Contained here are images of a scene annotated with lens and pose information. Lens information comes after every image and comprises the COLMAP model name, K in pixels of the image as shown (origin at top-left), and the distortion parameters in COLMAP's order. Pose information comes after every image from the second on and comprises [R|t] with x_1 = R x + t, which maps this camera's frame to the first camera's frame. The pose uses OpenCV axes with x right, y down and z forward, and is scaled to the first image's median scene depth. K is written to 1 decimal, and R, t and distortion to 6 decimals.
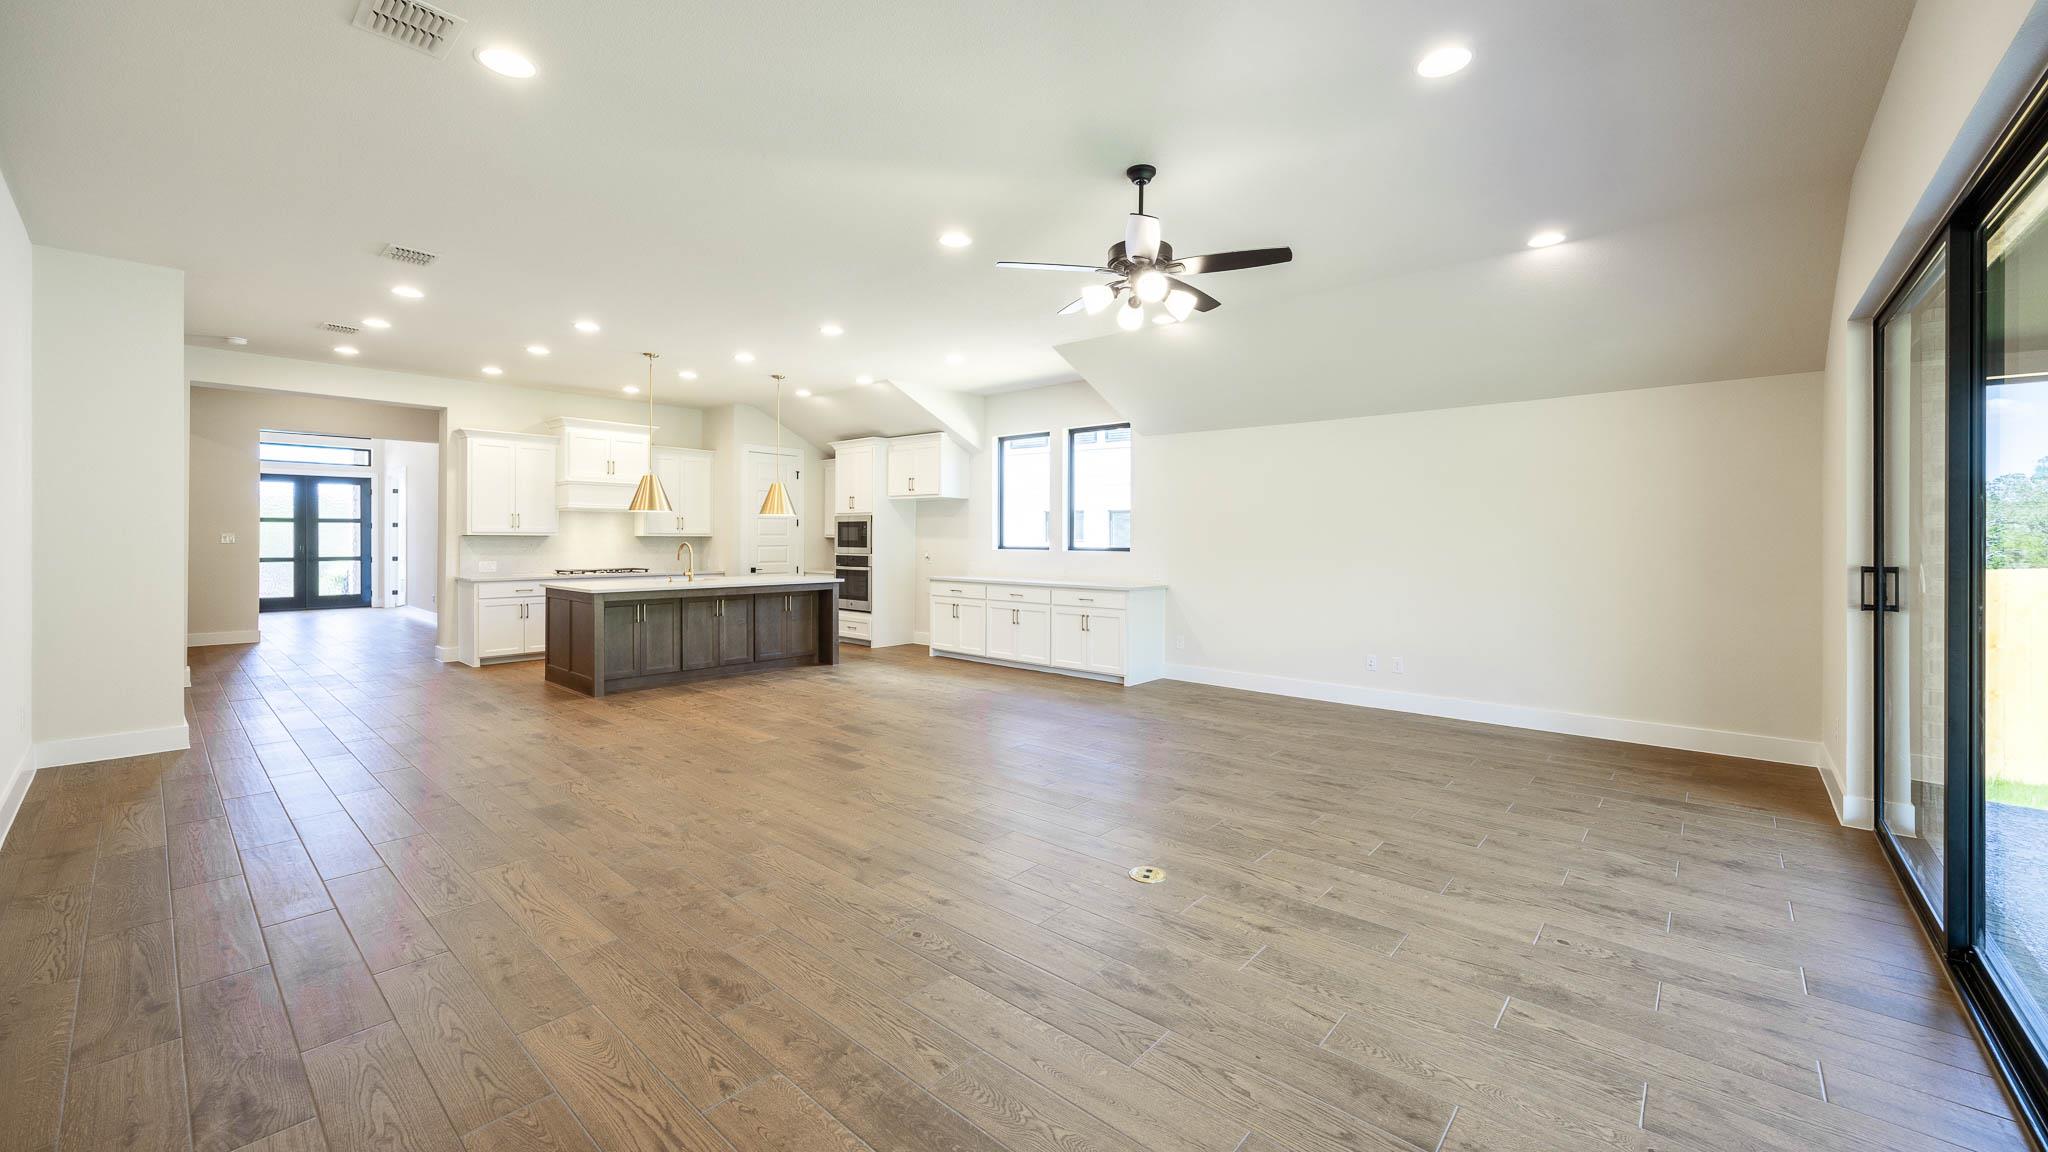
lens RADIAL K [[787.7, 0, 1016.3], [0, 787.7, 540.1], [0, 0, 1]] dist [0.000465, 0.000010]
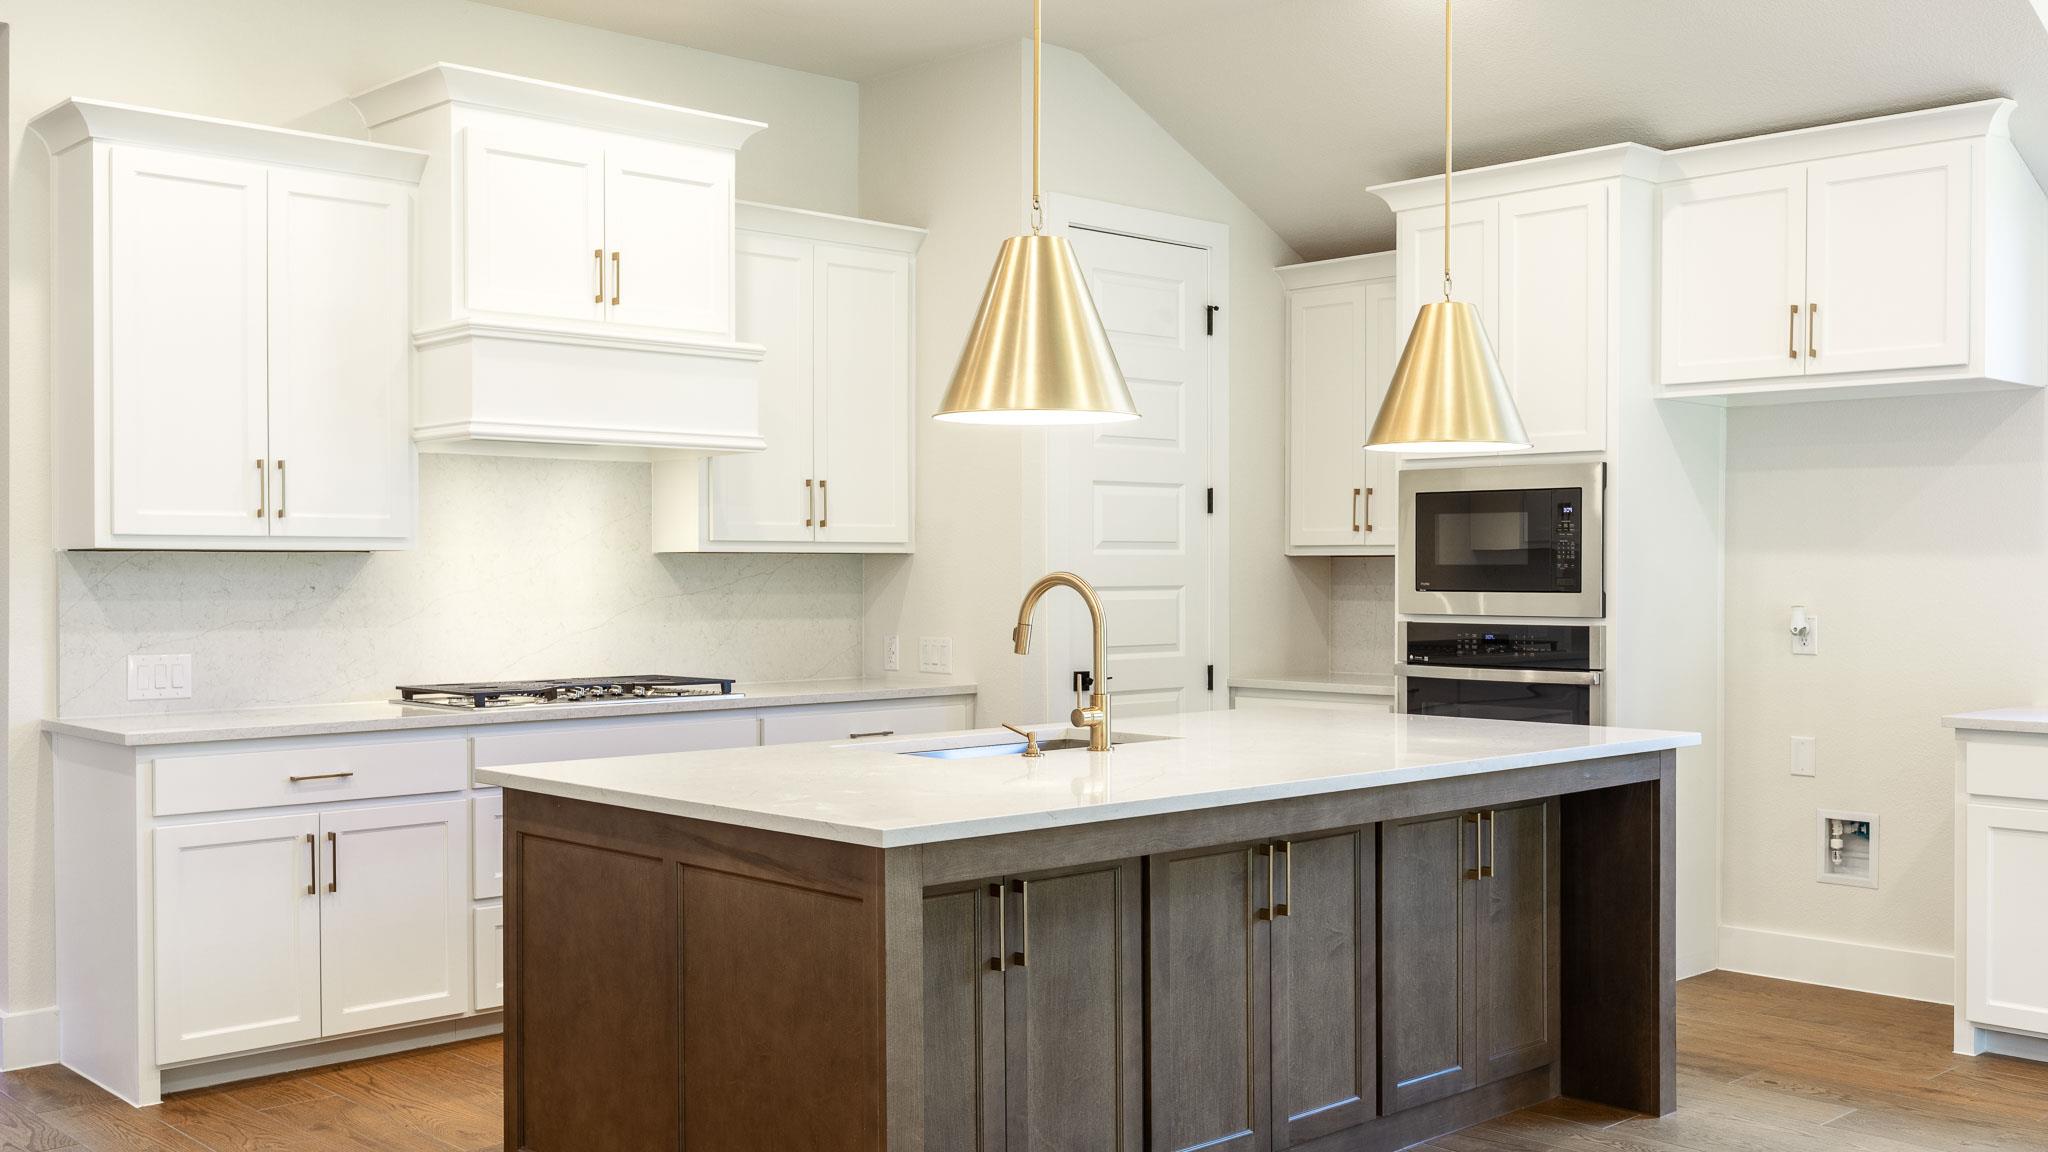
lens RADIAL K [[1988.6, 0, 1024.2], [0, 1988.6, 575.6], [0, 0, 1]] dist [-0.011155, 0.000000]
pose [[0.996636, -0.005046, -0.081805, -0.337845], [0.005154, 0.999986, 0.001114, 0.002702], [0.081799, -0.001531, 0.996648, 0.389182]]
